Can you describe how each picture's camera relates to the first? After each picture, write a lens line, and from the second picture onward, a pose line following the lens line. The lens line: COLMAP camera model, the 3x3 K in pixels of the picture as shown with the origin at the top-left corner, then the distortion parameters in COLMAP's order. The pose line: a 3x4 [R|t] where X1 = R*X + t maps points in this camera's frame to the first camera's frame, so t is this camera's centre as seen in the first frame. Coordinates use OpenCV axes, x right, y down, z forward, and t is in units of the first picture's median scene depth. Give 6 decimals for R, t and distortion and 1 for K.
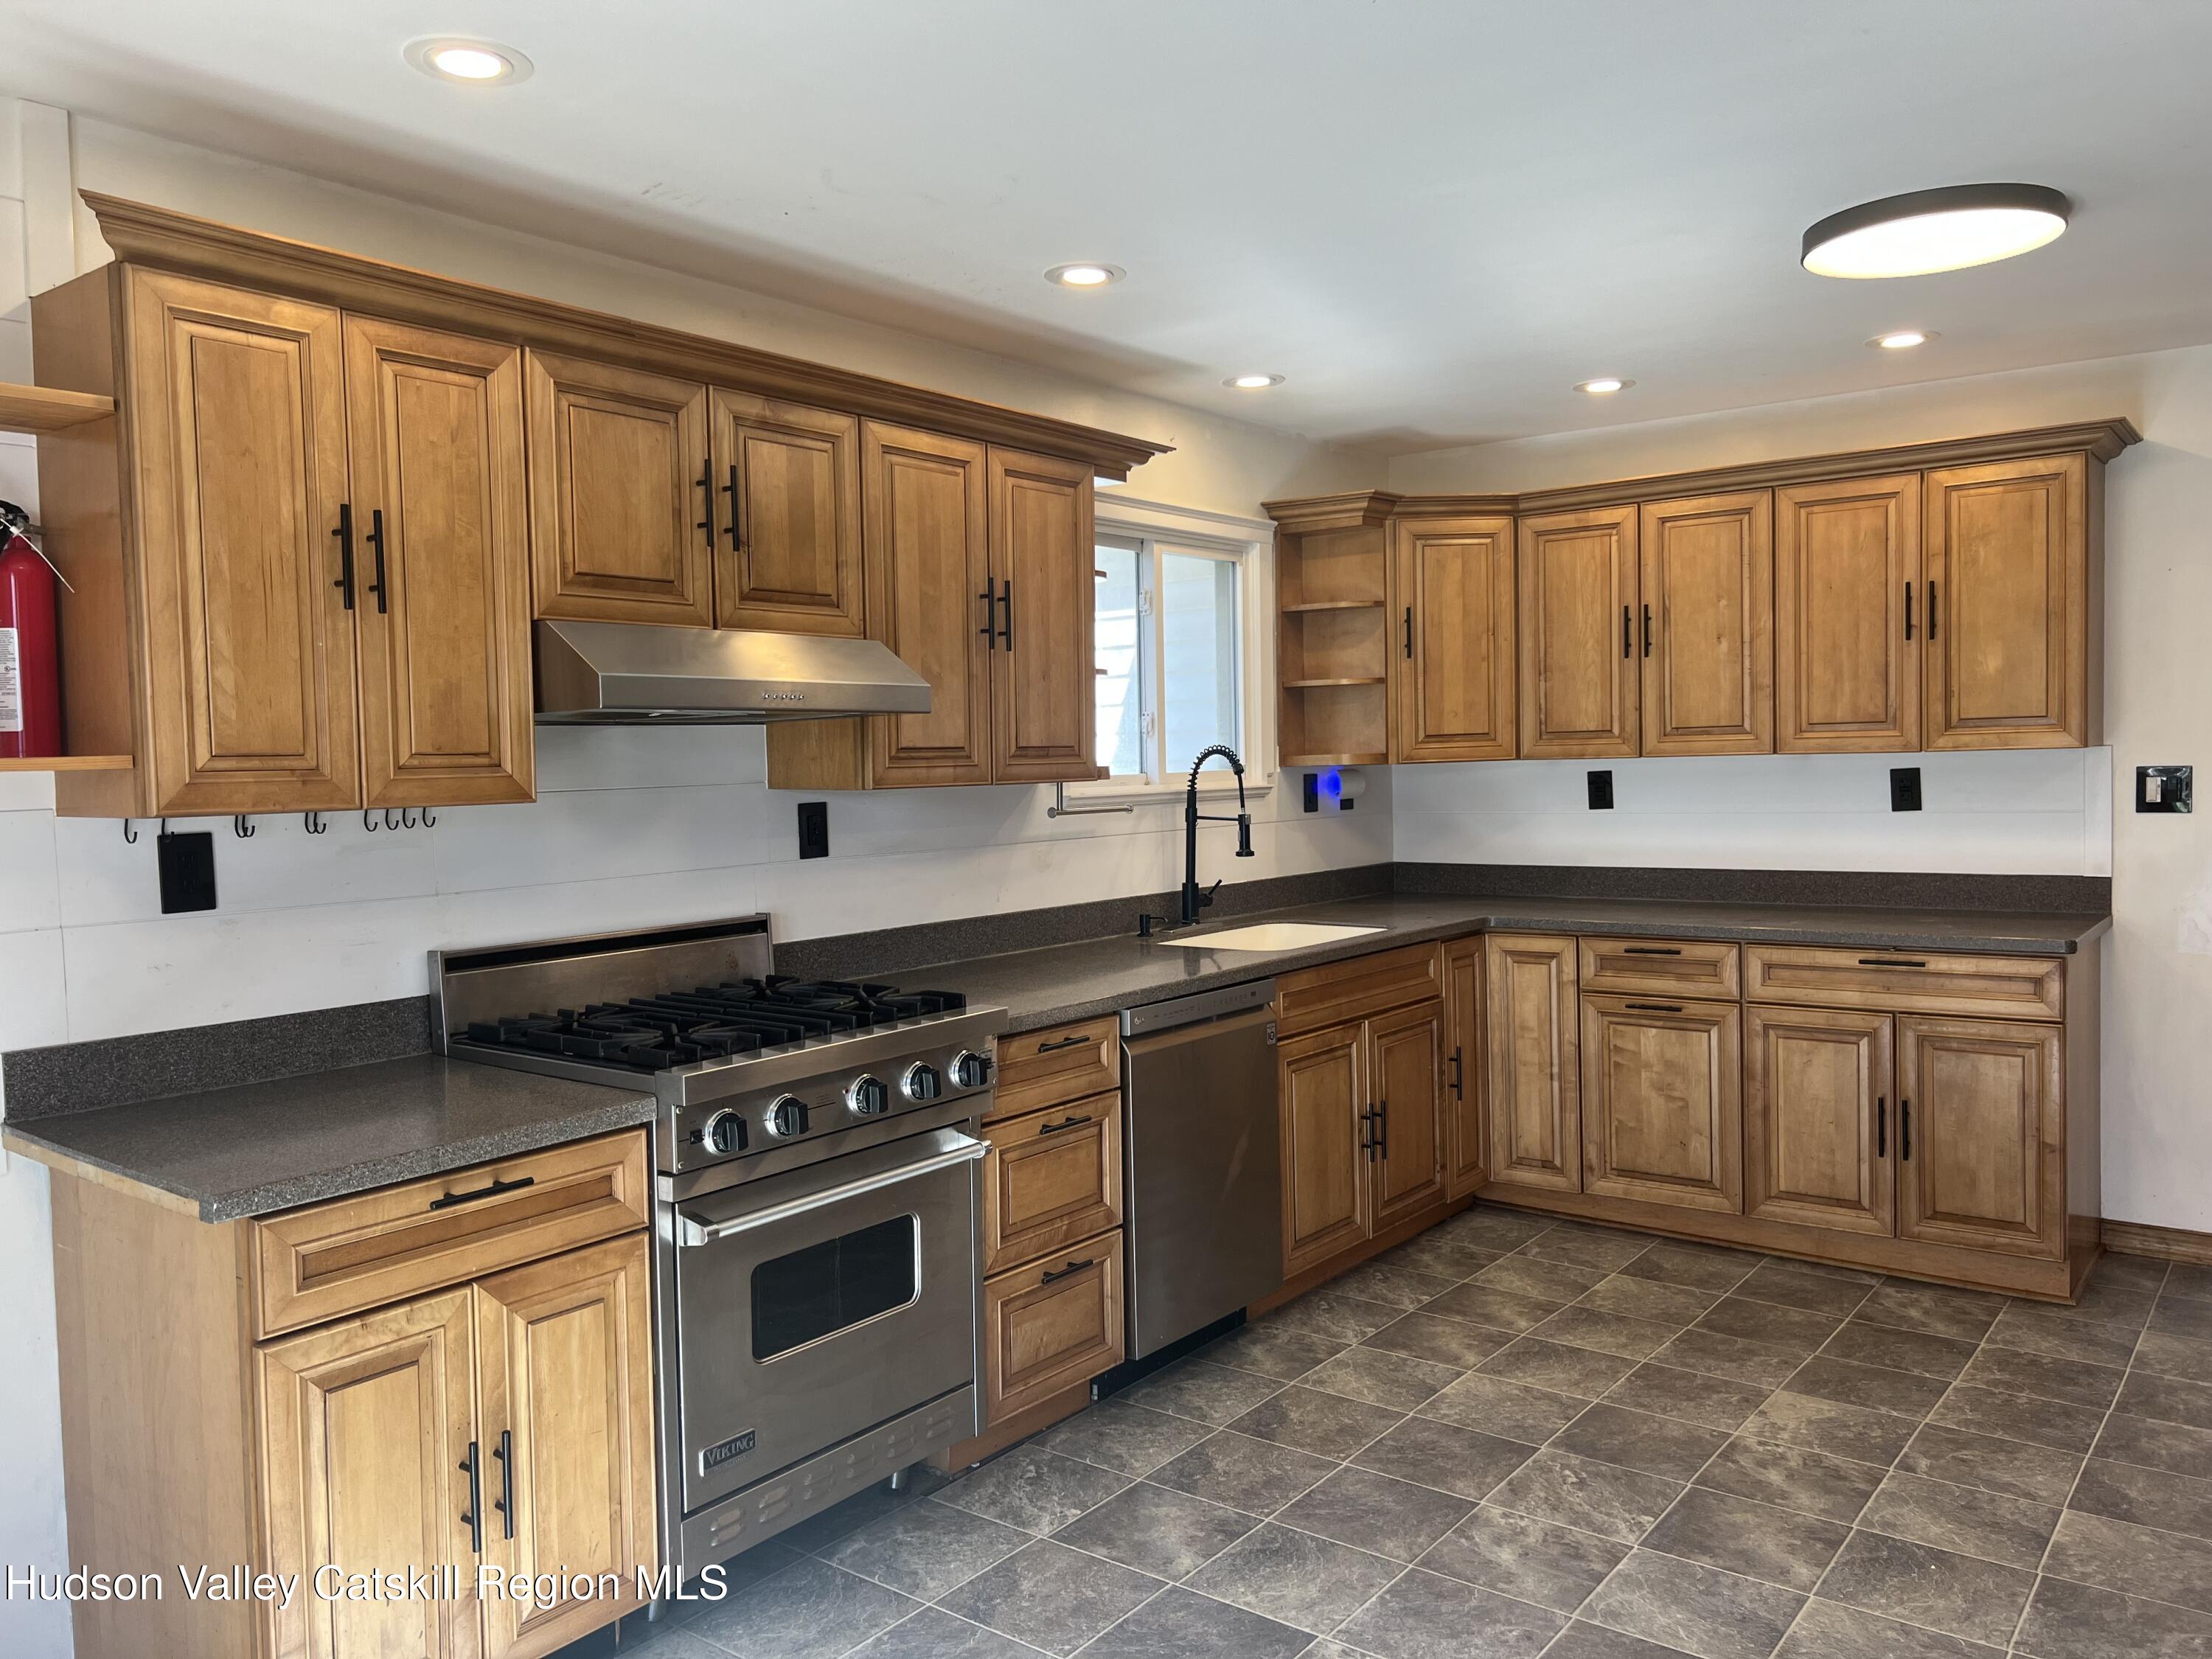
lens RADIAL K [[1639.8, 0, 1108.6], [0, 1639.8, 824.9], [0, 0, 1]] dist [0.001487, -0.002094]
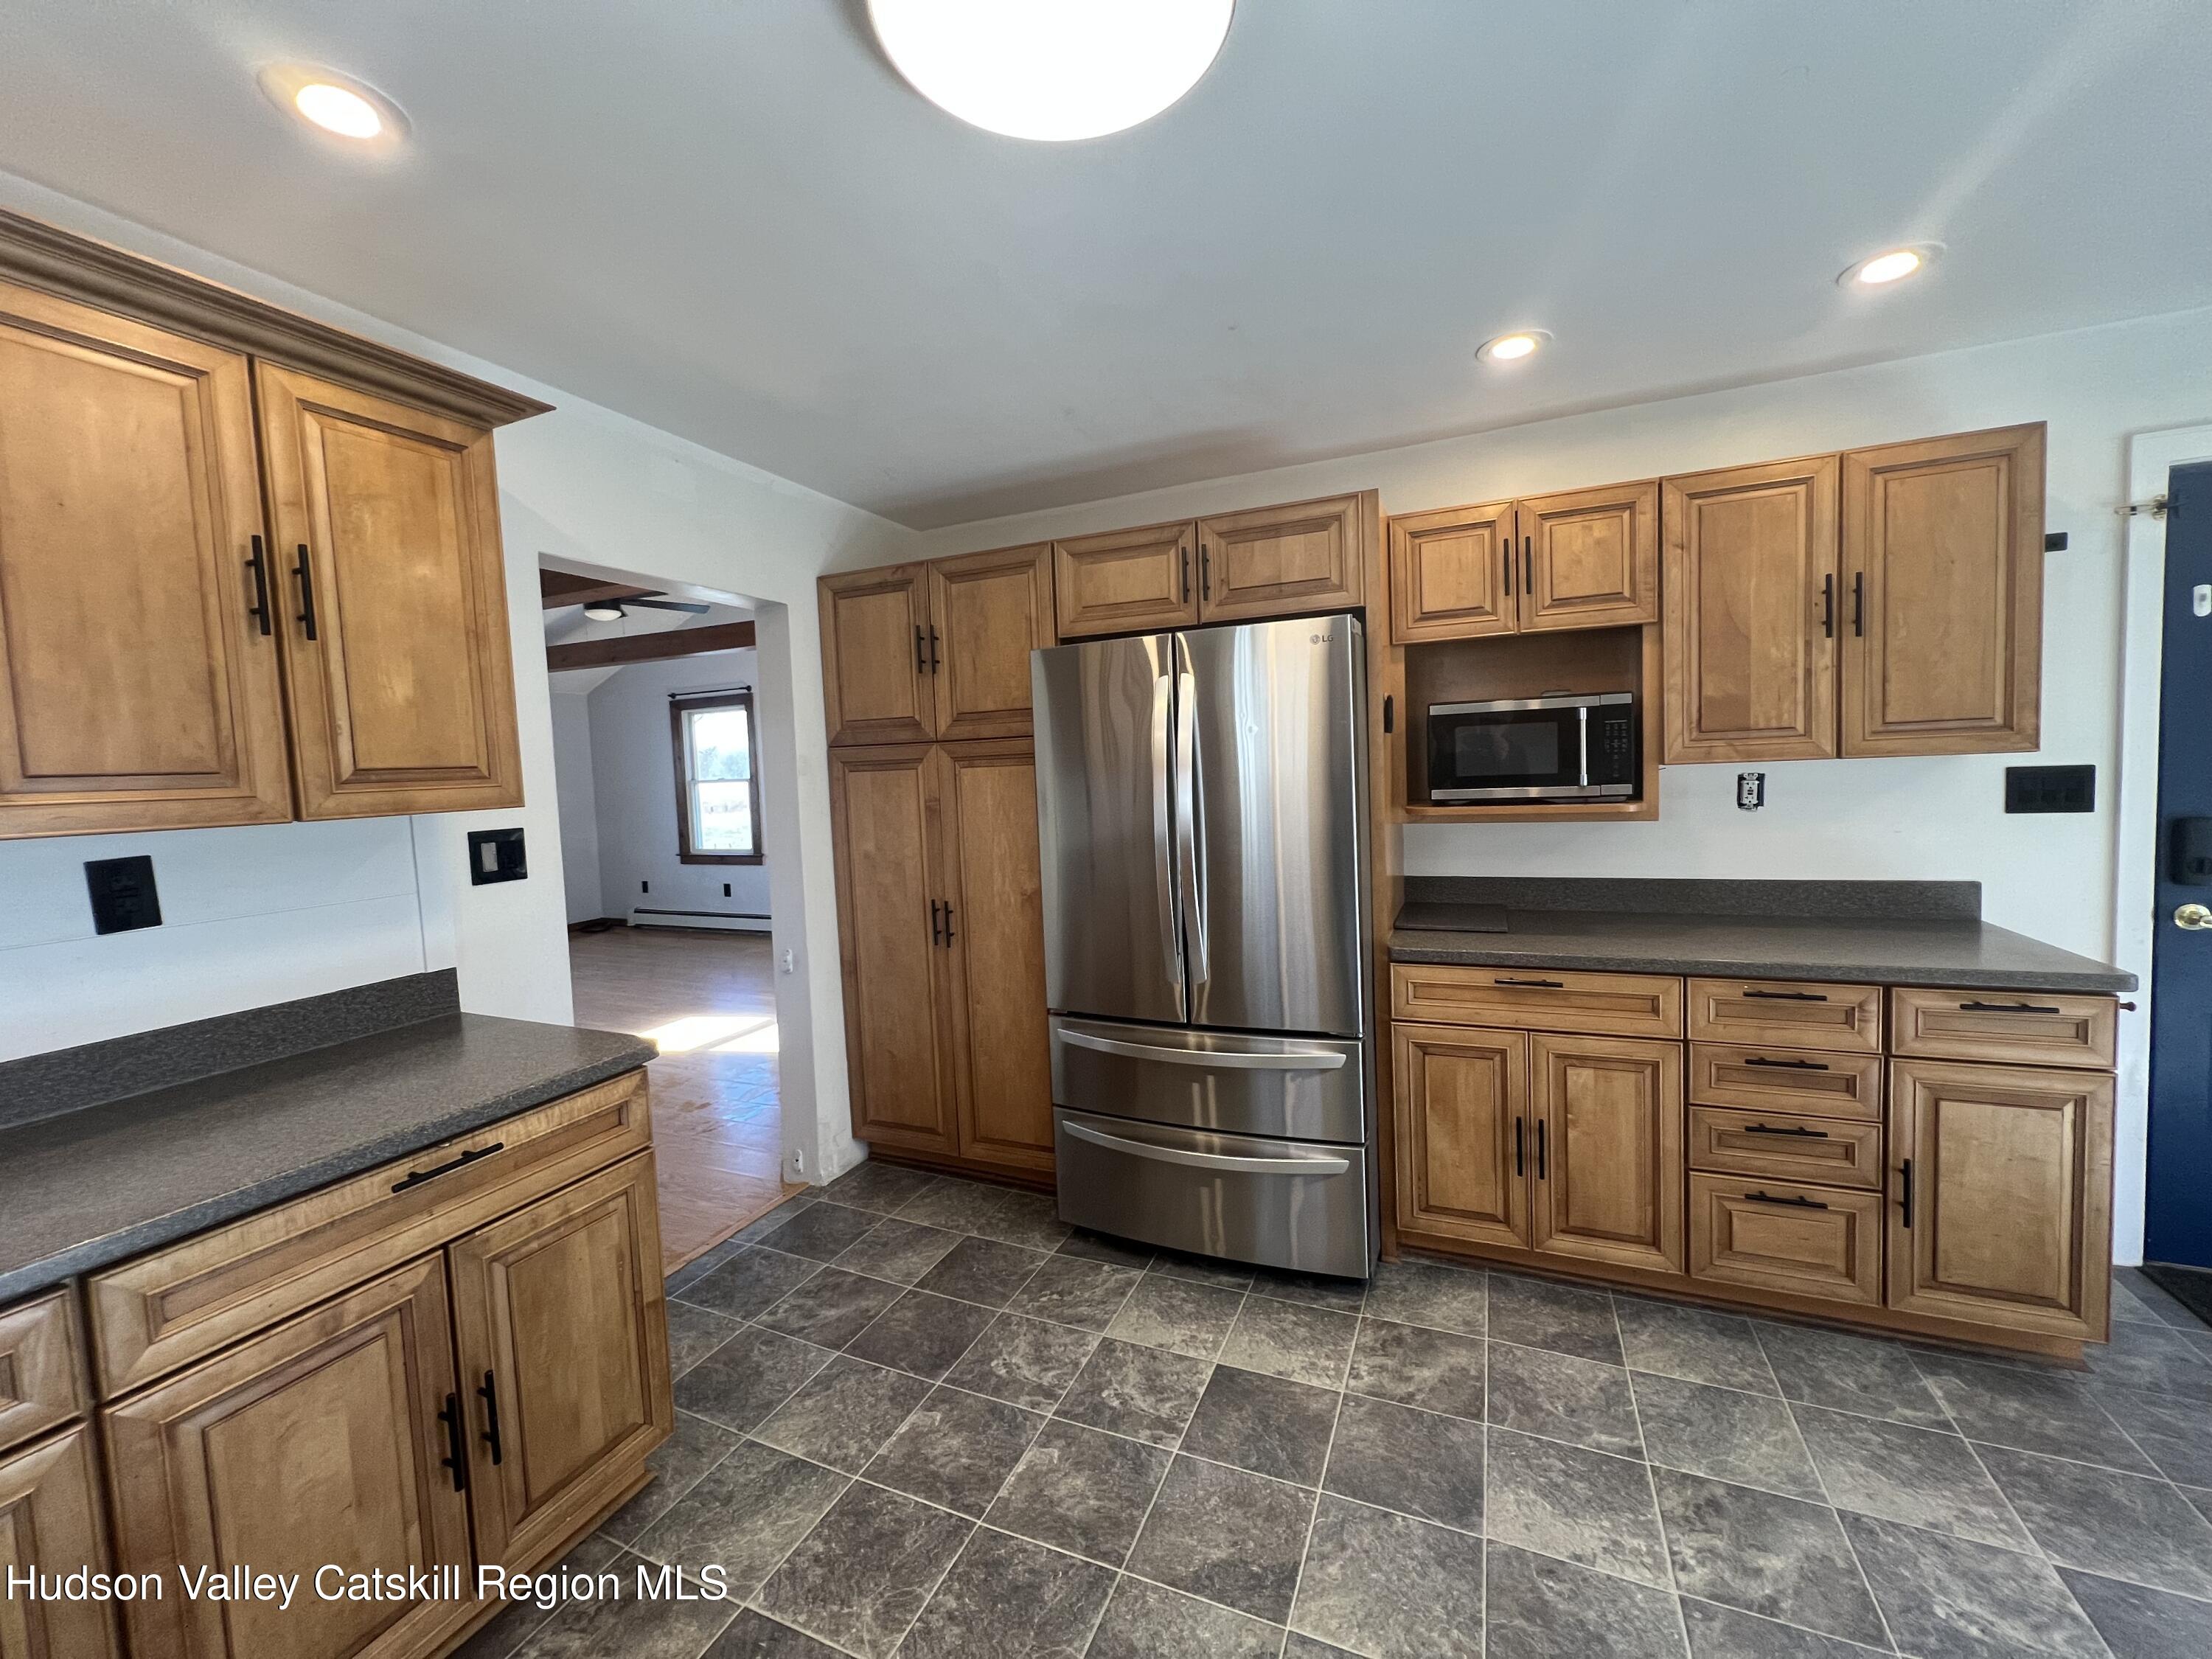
lens RADIAL K [[873.4, 0, 1104.2], [0, 873.4, 824.6], [0, 0, 1]] dist [-0.013508, -0.000111]
pose [[-0.242010, -0.032782, 0.969720, 0.086130], [0.083177, 0.995049, 0.054397, -0.028181], [-0.966702, 0.093823, -0.238085, 0.611580]]
